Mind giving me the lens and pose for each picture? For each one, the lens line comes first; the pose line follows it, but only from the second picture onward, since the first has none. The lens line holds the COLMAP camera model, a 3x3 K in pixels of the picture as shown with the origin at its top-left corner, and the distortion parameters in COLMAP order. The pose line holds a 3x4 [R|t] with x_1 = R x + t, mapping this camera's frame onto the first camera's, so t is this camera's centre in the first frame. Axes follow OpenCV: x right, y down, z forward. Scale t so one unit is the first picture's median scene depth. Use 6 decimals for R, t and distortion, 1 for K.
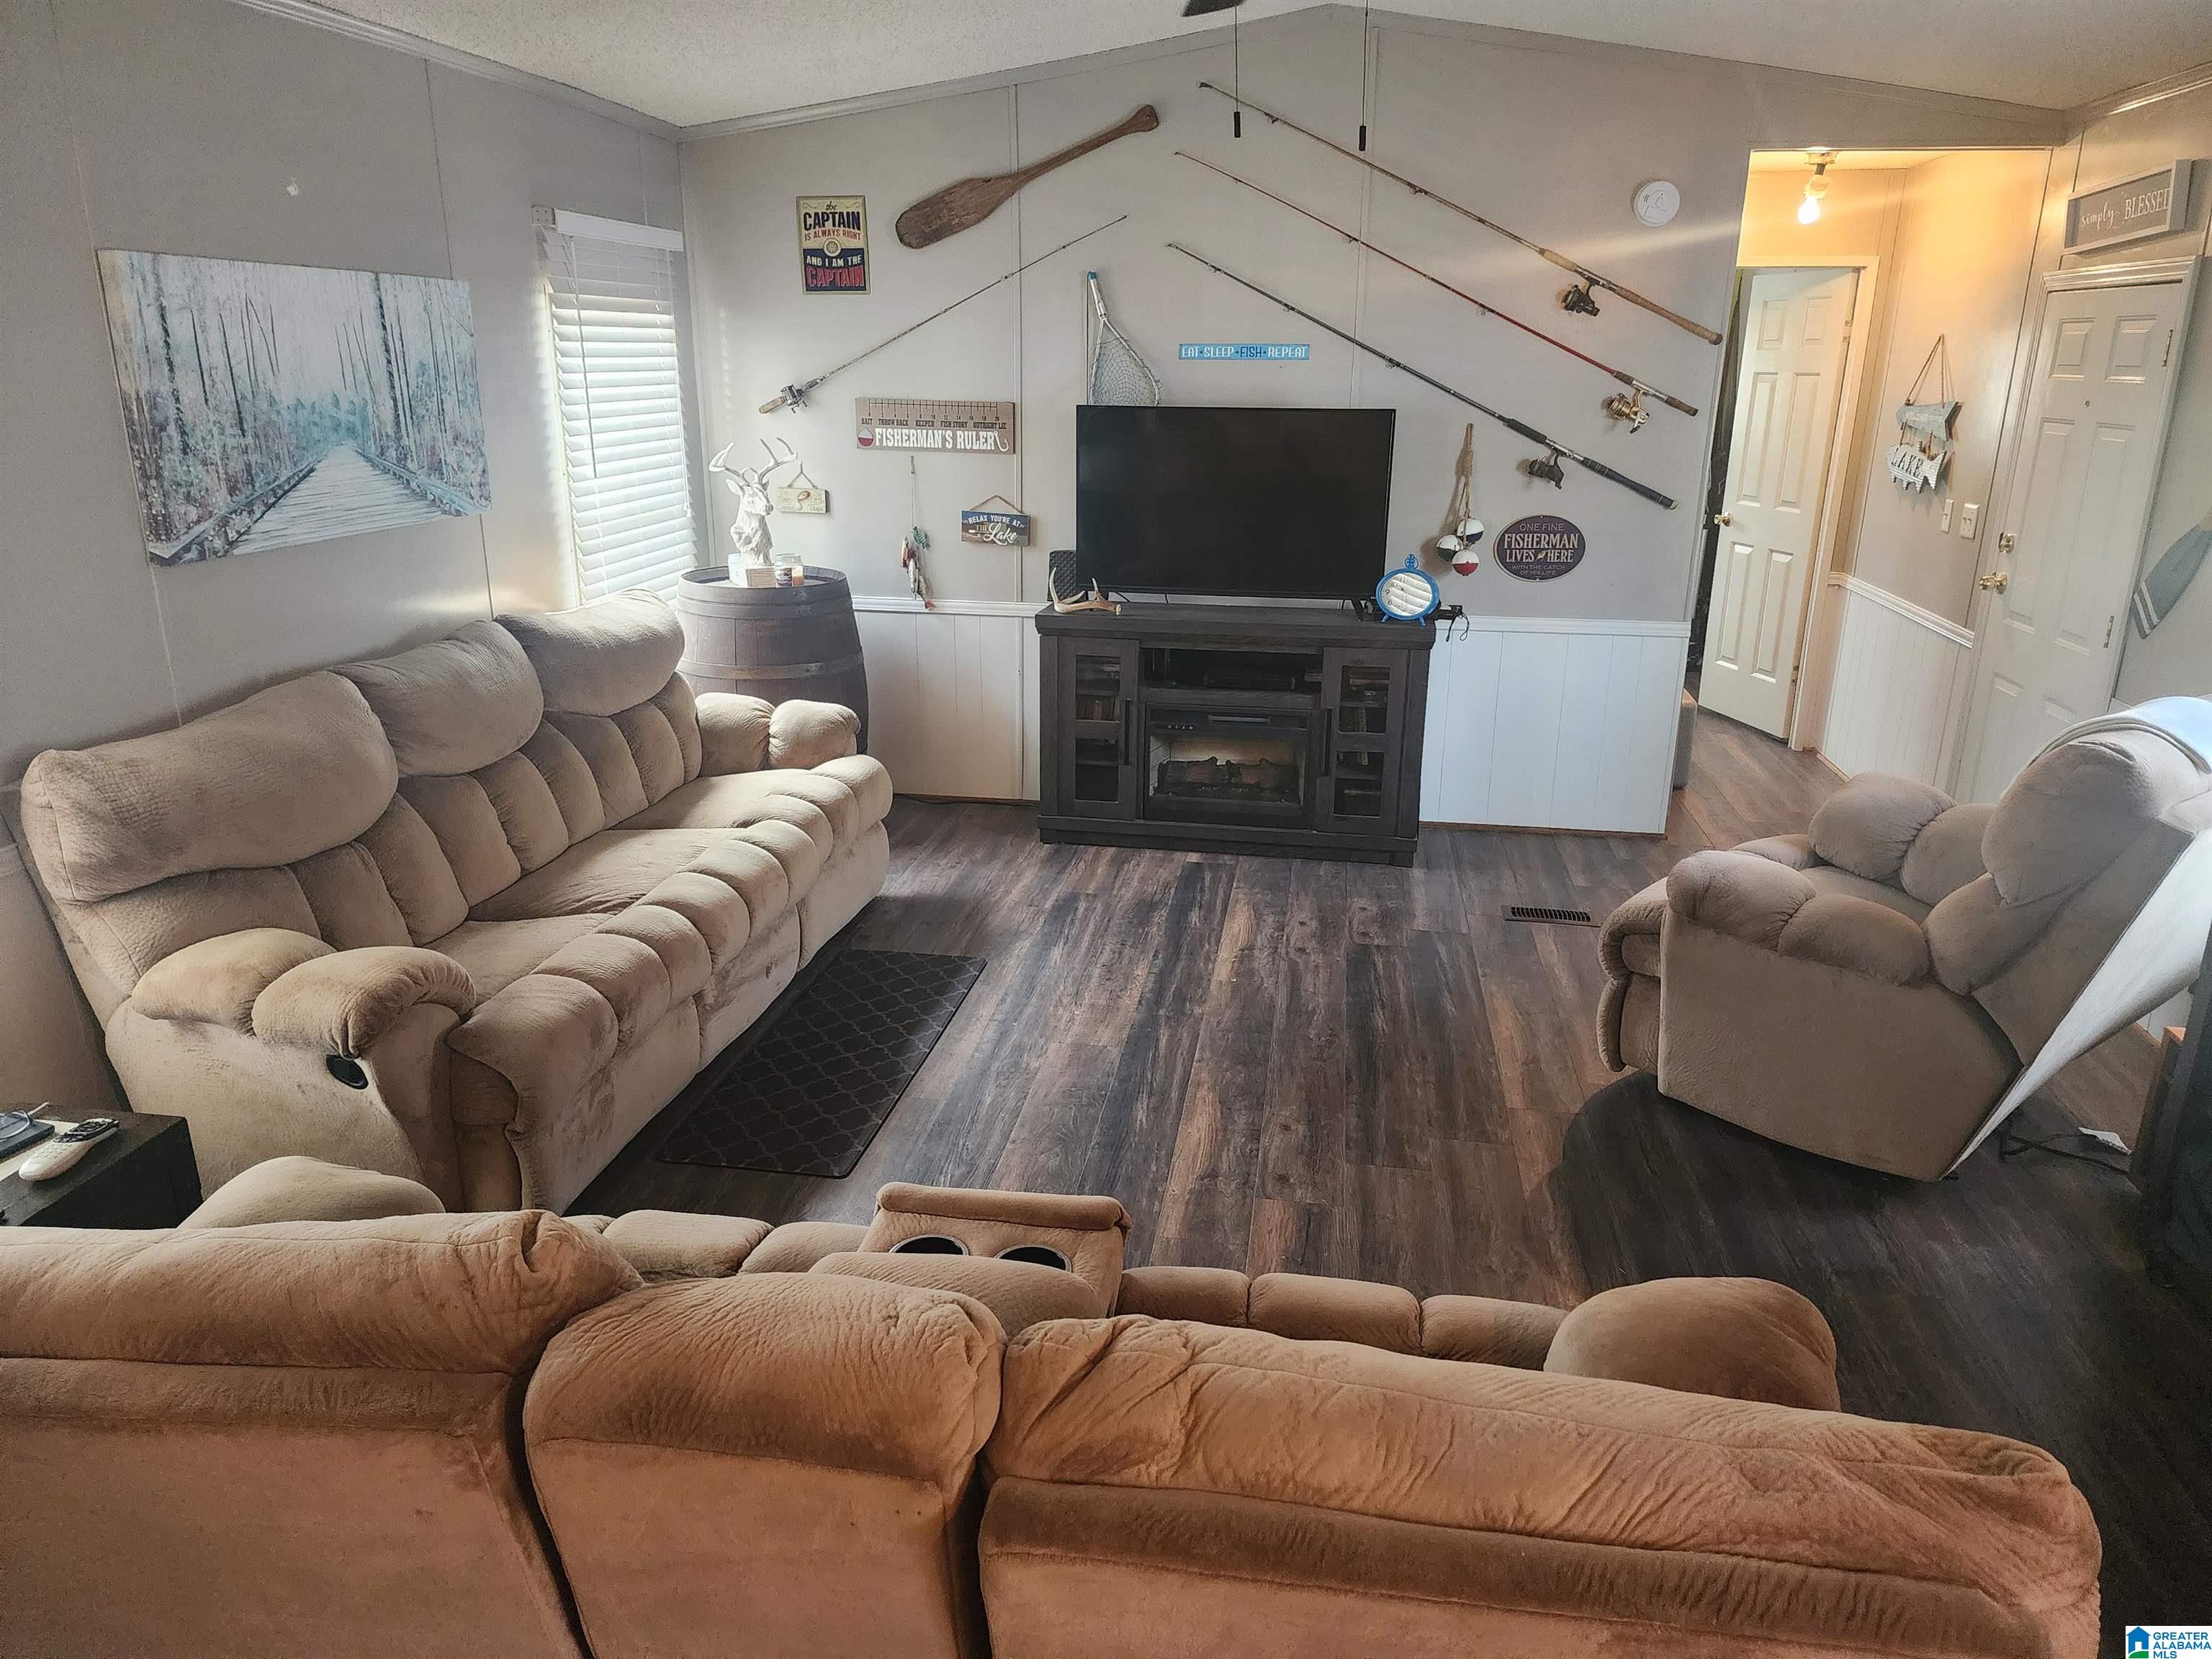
lens RADIAL K [[1471.1, 0, 1107.3], [0, 1471.1, 833.7], [0, 0, 1]] dist [0.076205, -0.067988]
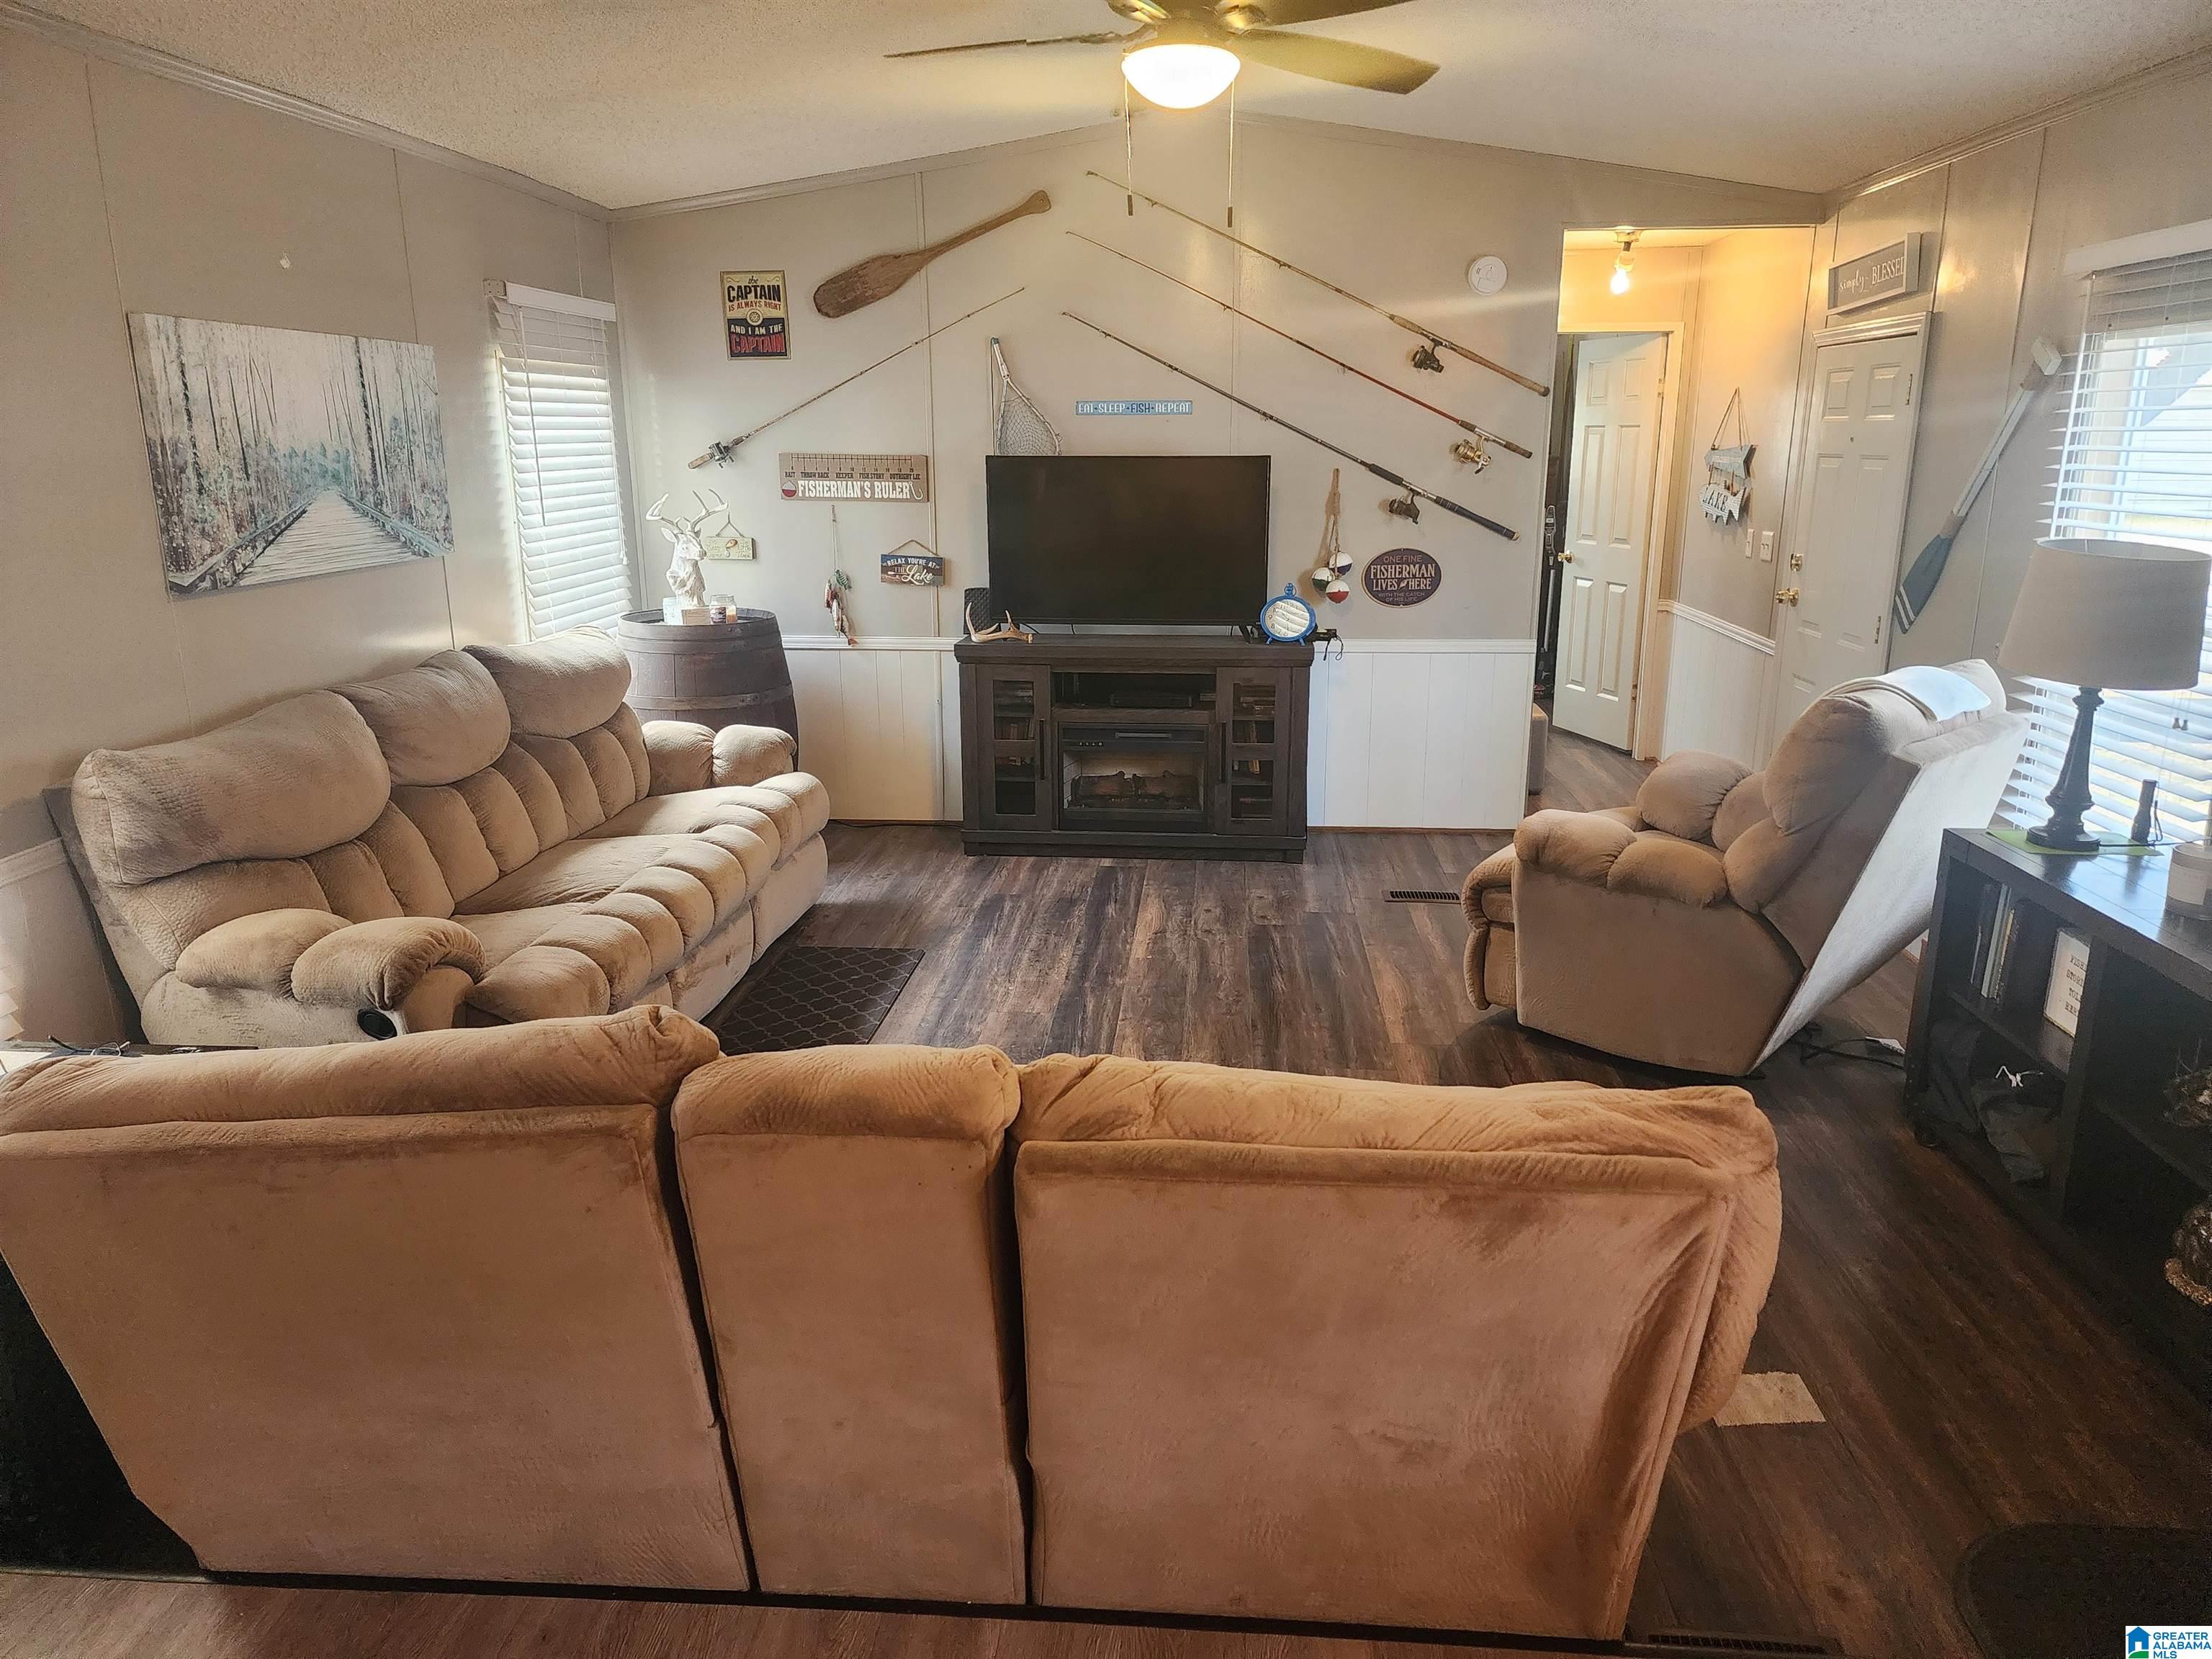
lens RADIAL K [[1471.1, 0, 1107.3], [0, 1471.1, 833.7], [0, 0, 1]] dist [0.076205, -0.067988]
pose [[0.996874, -0.031205, 0.072585, -0.022576], [0.034626, 0.998325, -0.046360, 0.054149], [-0.071017, 0.048728, 0.996284, -0.107430]]
